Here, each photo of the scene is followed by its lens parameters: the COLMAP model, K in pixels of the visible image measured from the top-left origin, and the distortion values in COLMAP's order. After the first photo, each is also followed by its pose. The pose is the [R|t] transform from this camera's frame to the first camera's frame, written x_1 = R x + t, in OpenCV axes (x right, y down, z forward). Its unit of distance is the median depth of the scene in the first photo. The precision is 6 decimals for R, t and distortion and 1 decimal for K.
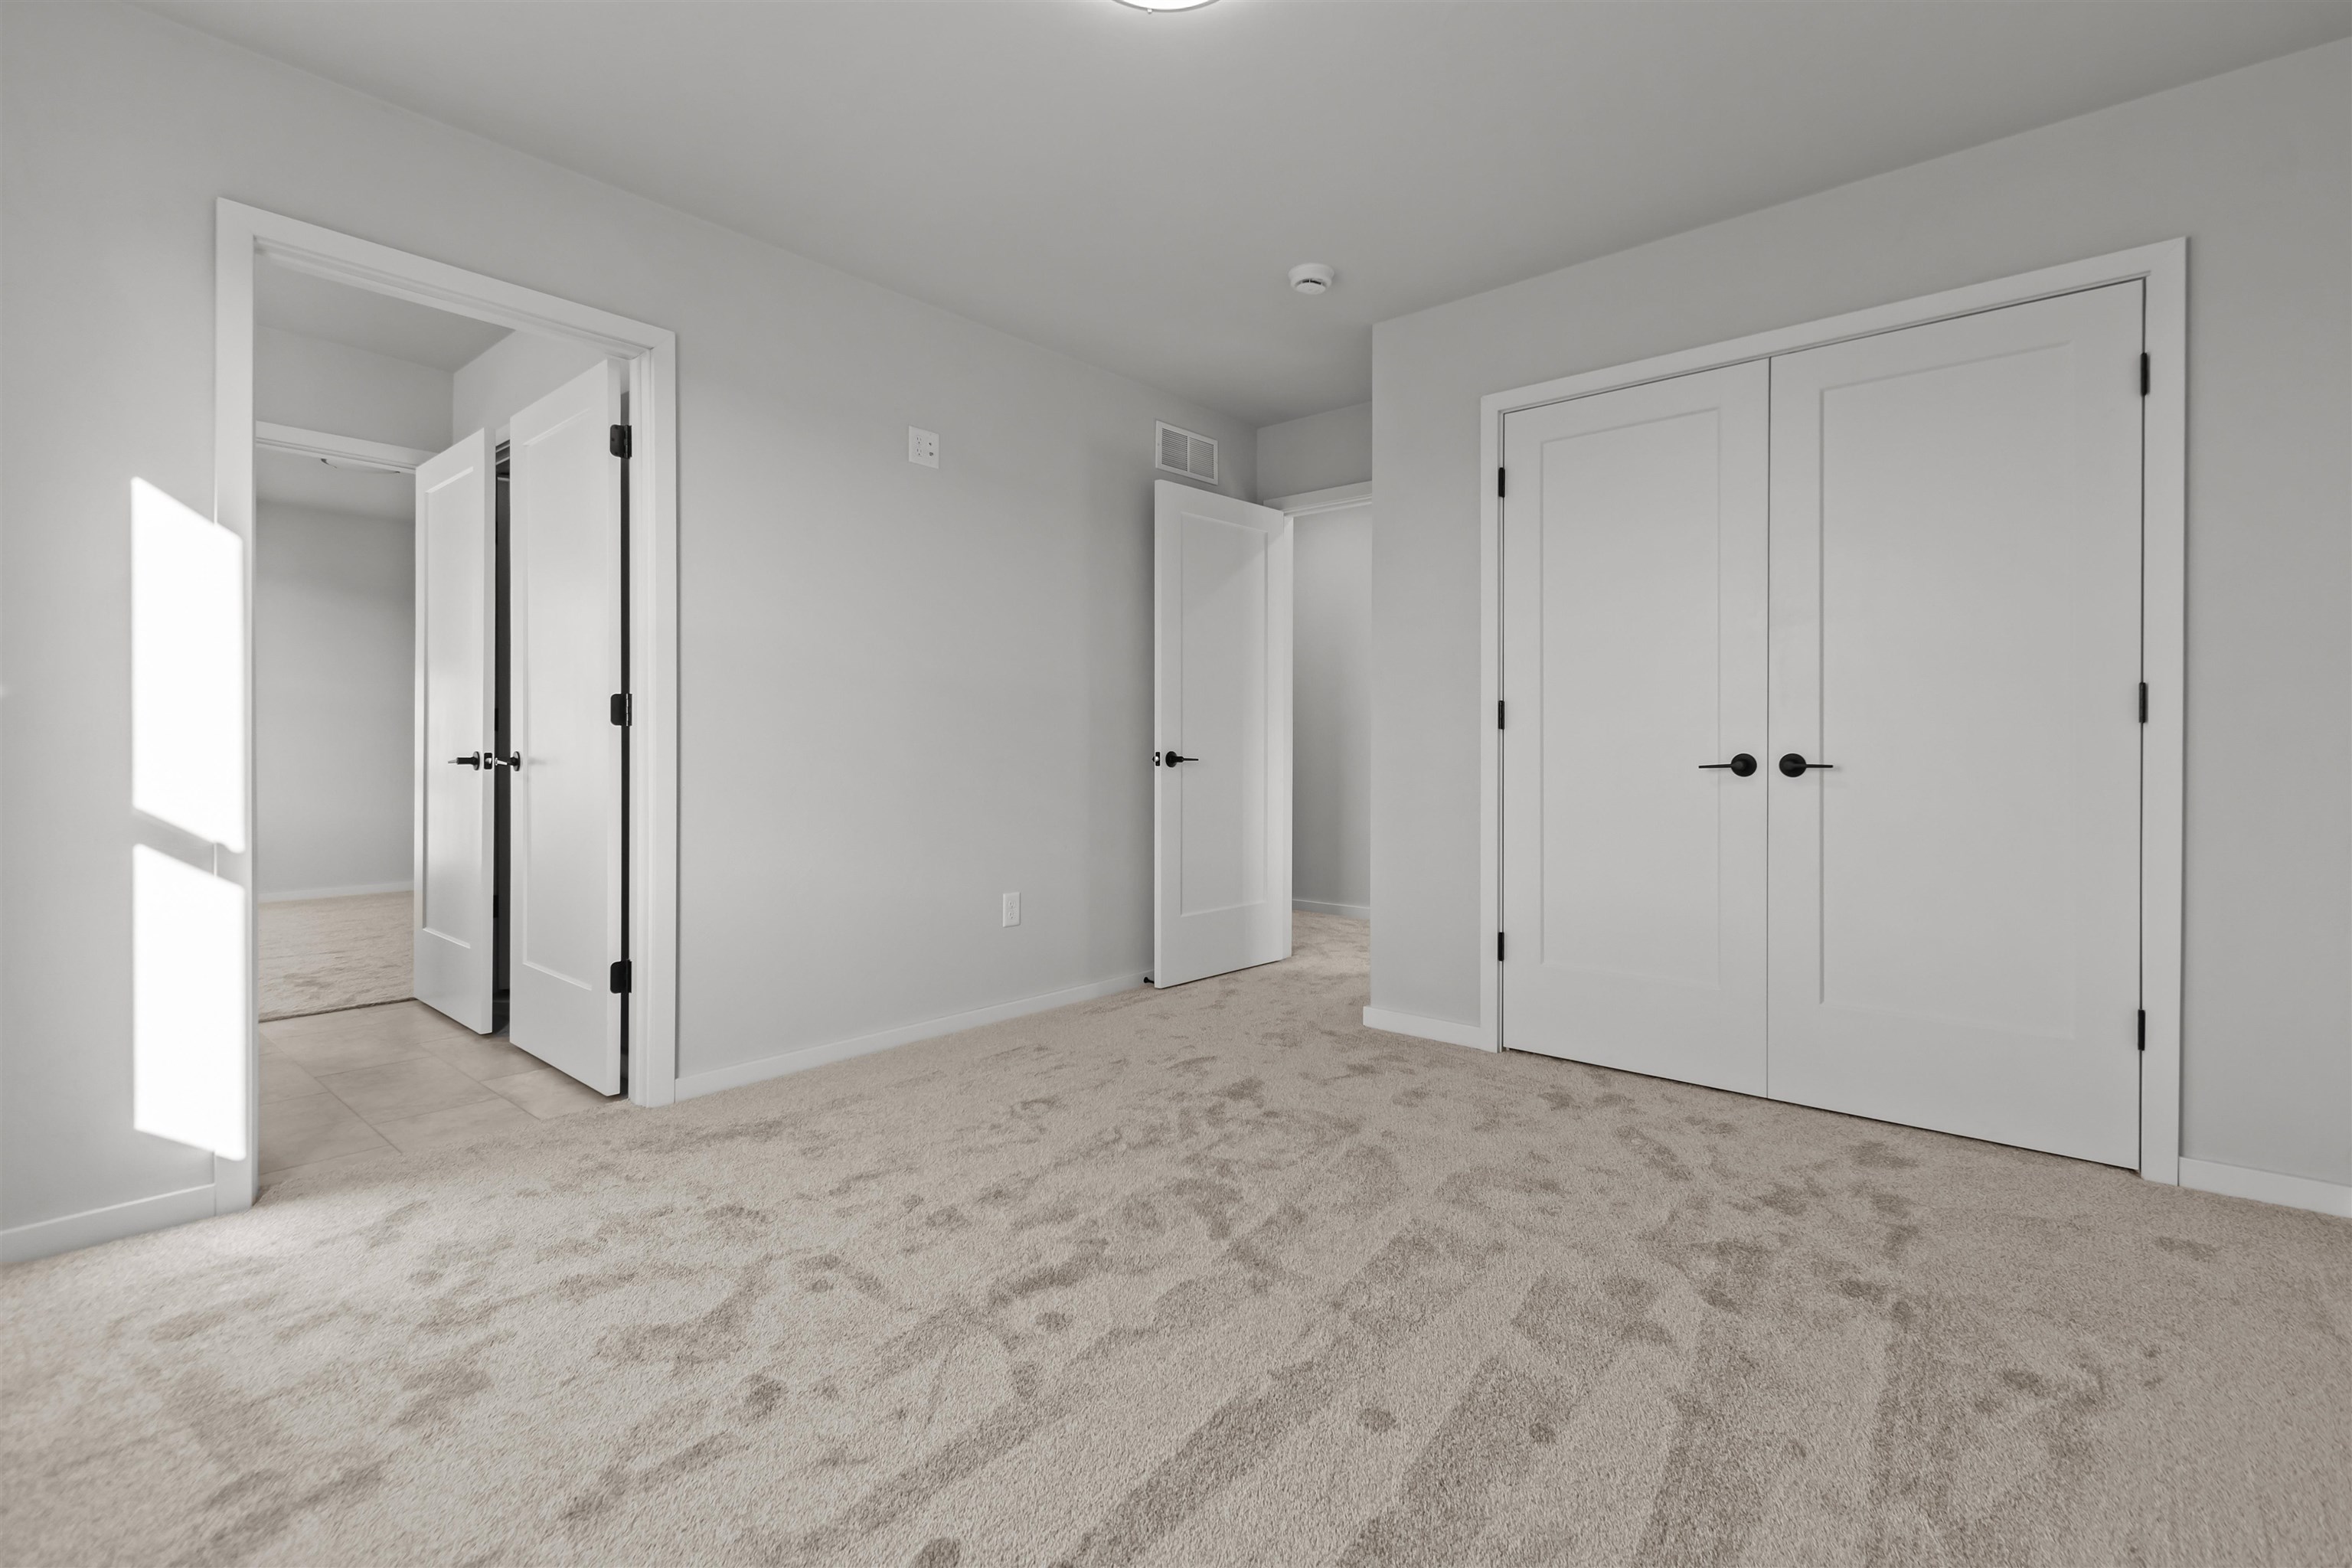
lens RADIAL K [[1098.5, 0, 1229.8], [0, 1098.5, 750.6], [0, 0, 1]] dist [-0.002834, -0.000532]
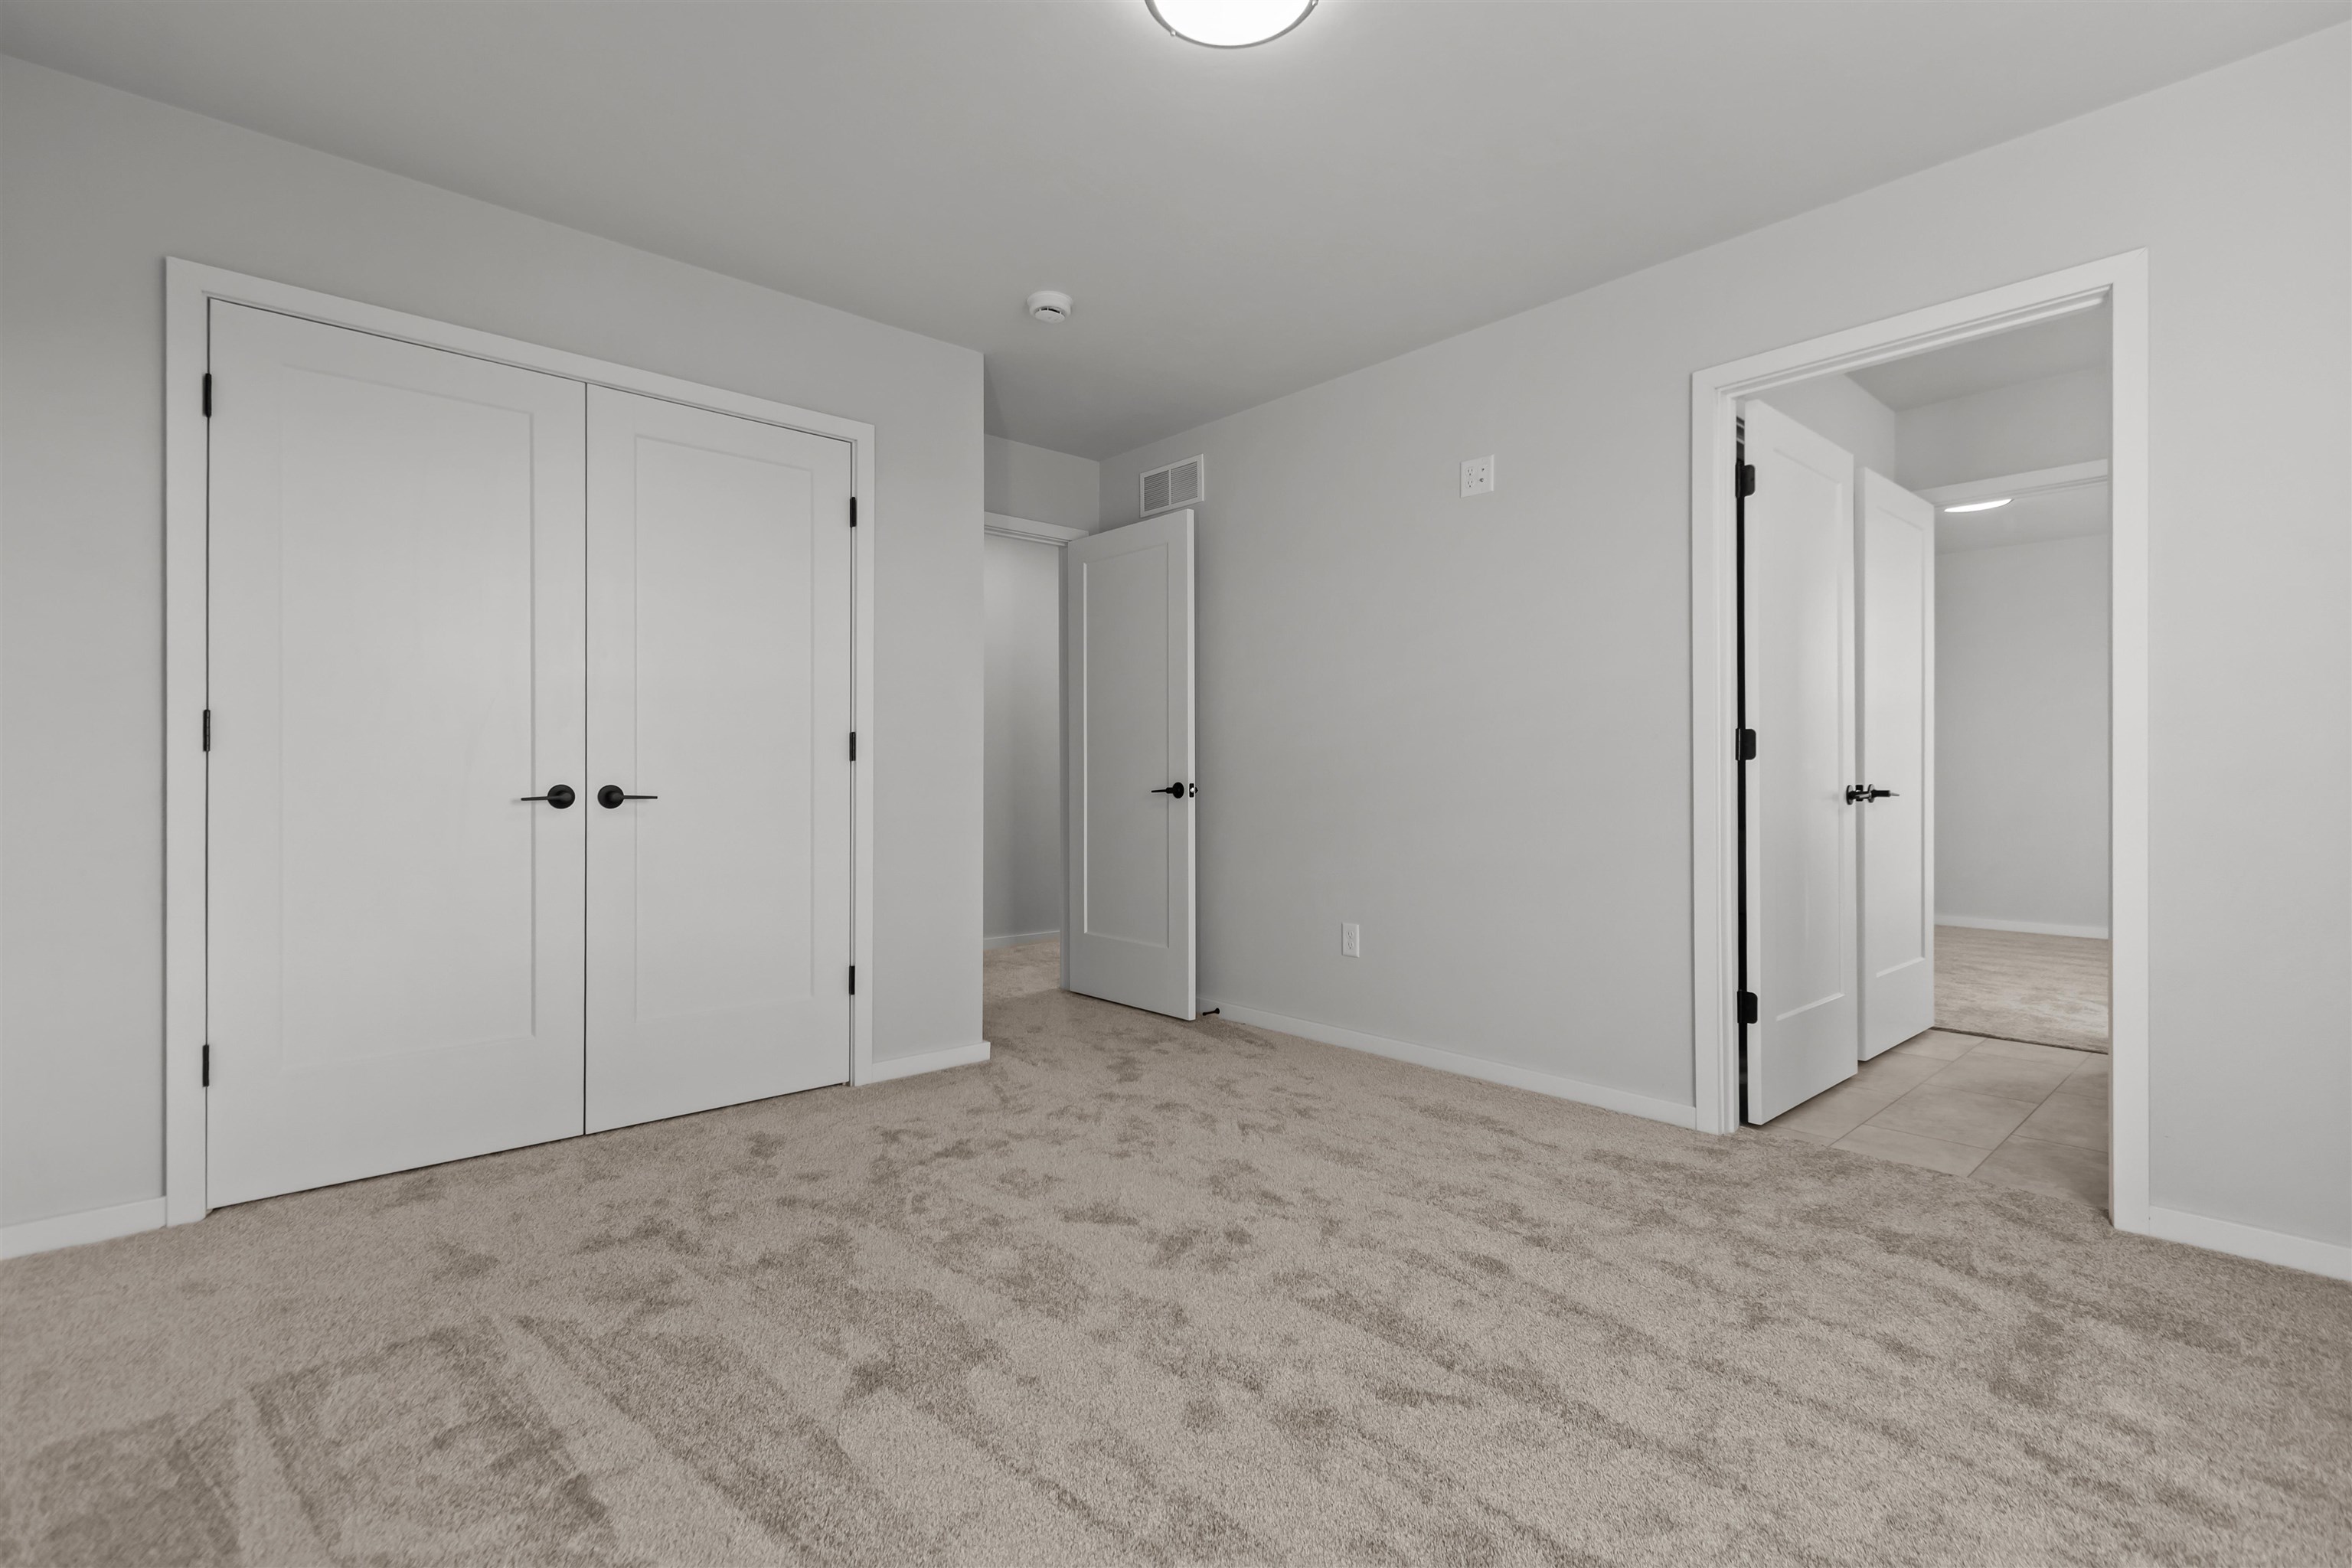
lens RADIAL K [[1080.6, 0, 1176.0], [0, 1080.6, 784.0], [0, 0, 1]] dist [0.000029, 0.000080]
pose [[0.116106, -0.004982, 0.993224, -0.490534], [0.002366, 0.999986, 0.004739, -0.001438], [-0.993234, 0.001800, 0.116116, 0.430367]]
